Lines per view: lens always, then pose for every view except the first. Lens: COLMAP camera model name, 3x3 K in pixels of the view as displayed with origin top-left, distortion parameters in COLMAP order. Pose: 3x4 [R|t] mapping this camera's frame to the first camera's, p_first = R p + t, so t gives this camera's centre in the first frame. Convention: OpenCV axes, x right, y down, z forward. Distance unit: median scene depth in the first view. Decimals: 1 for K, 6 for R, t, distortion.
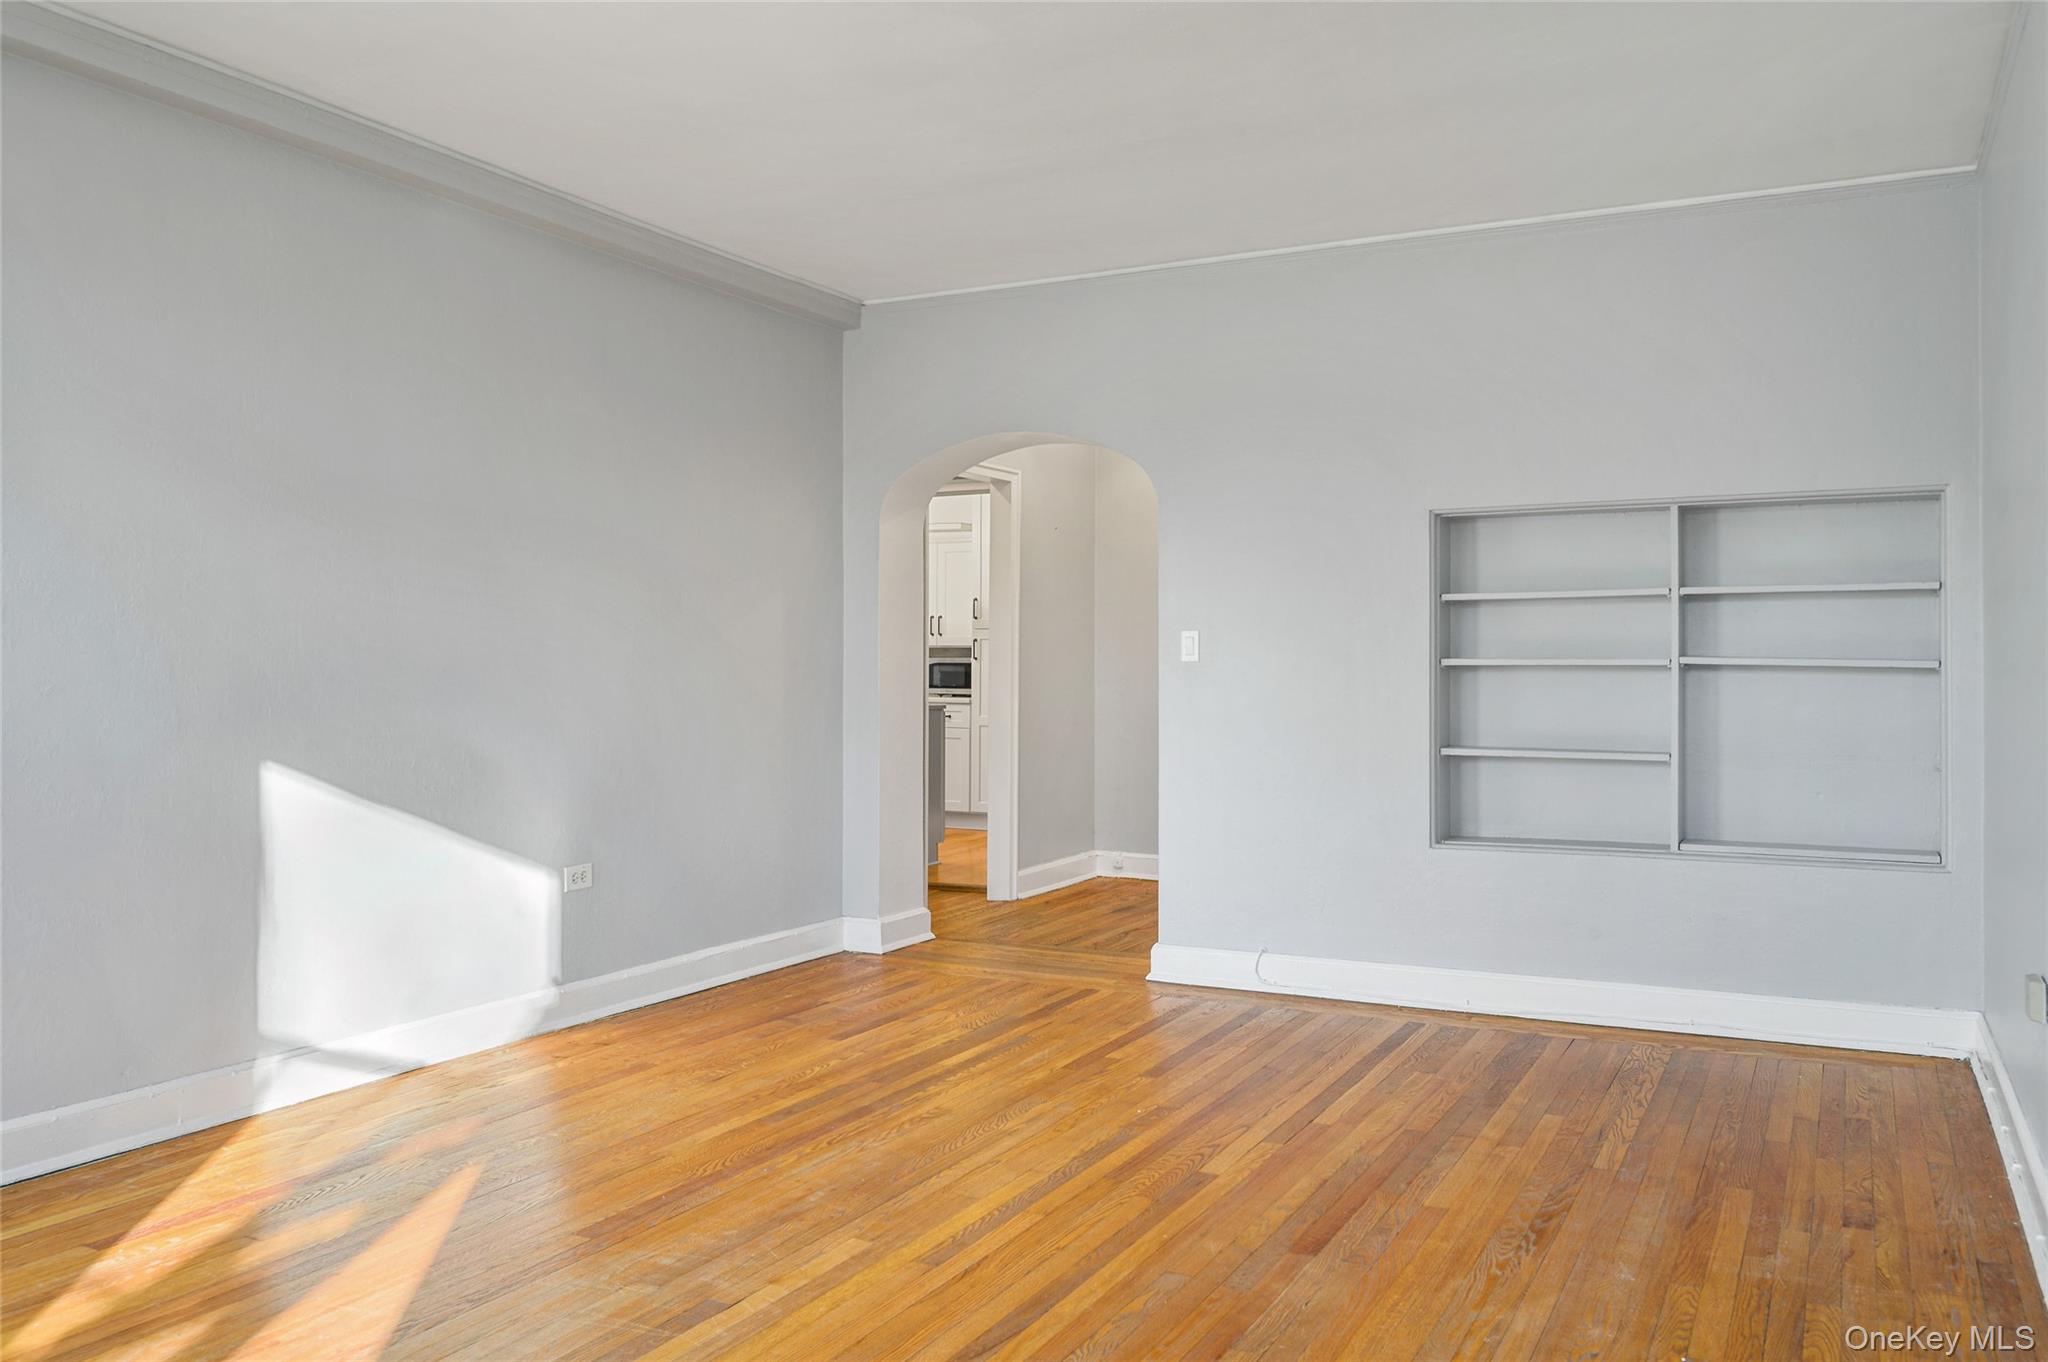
lens RADIAL K [[1535.2, 0, 1025.7], [0, 1535.2, 677.4], [0, 0, 1]] dist [0.000345, 0.000036]
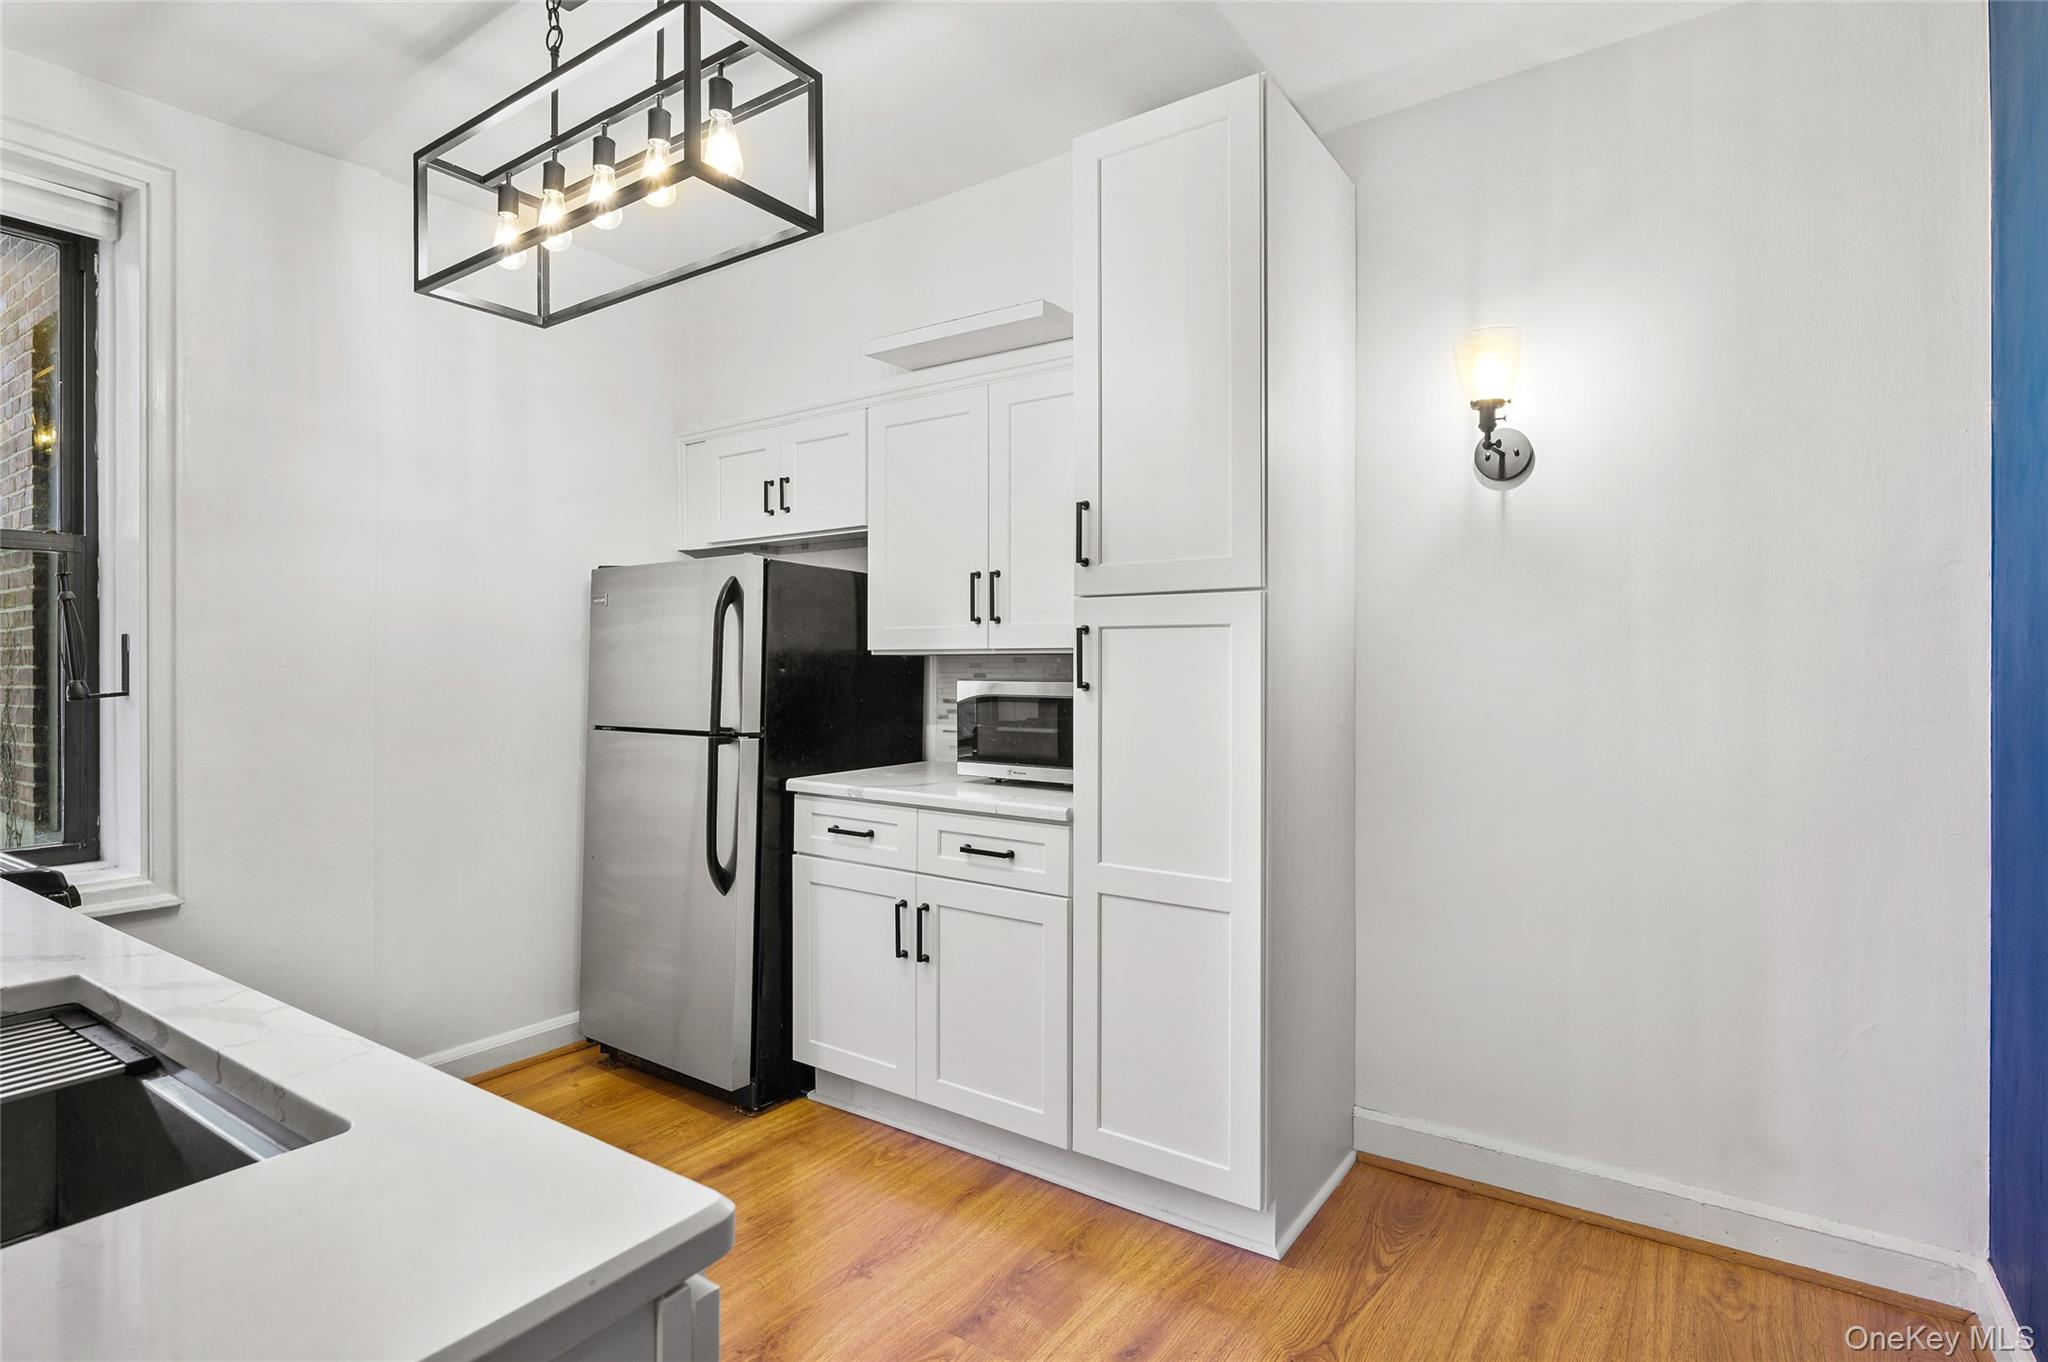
lens RADIAL K [[1031.2, 0, 1024.4], [0, 1031.2, 673.1], [0, 0, 1]] dist [-0.004916, -0.000413]
pose [[0.994597, -0.000725, -0.103813, -0.022230], [0.000748, 1.000000, 0.000184, -0.014877], [0.103813, -0.000261, 0.994597, 0.761891]]
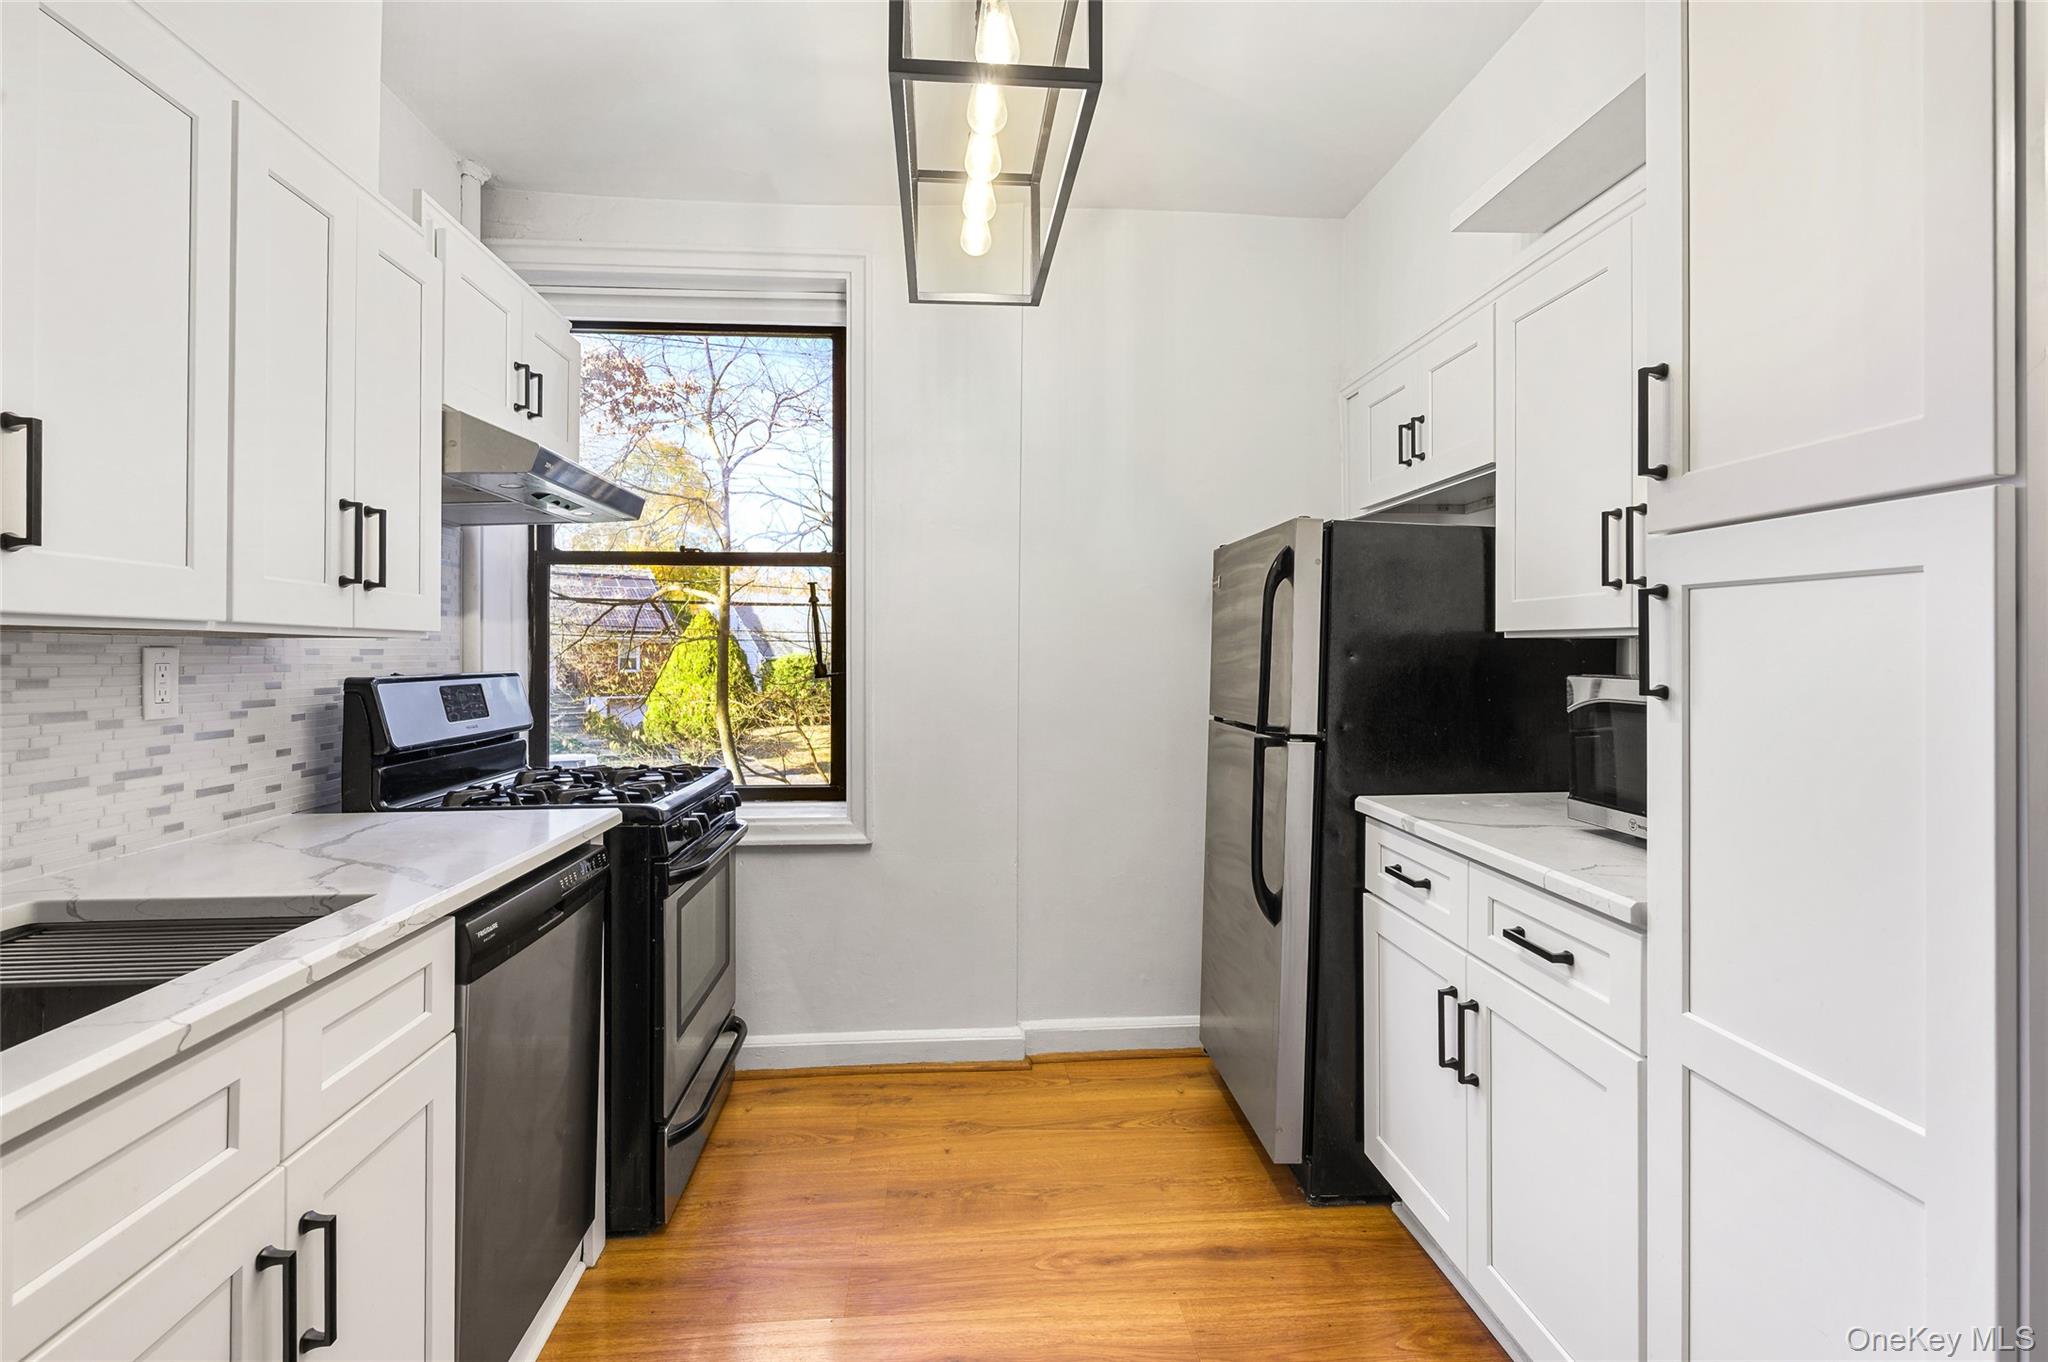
lens RADIAL K [[1031.2, 0, 1023.4], [0, 1031.2, 649.3], [0, 0, 1]] dist [-0.004916, -0.000413]
pose [[0.542308, -0.001224, -0.840179, 0.030015], [-0.005631, 0.999971, -0.005091, -0.016086], [0.840161, 0.007492, 0.542286, 0.849269]]
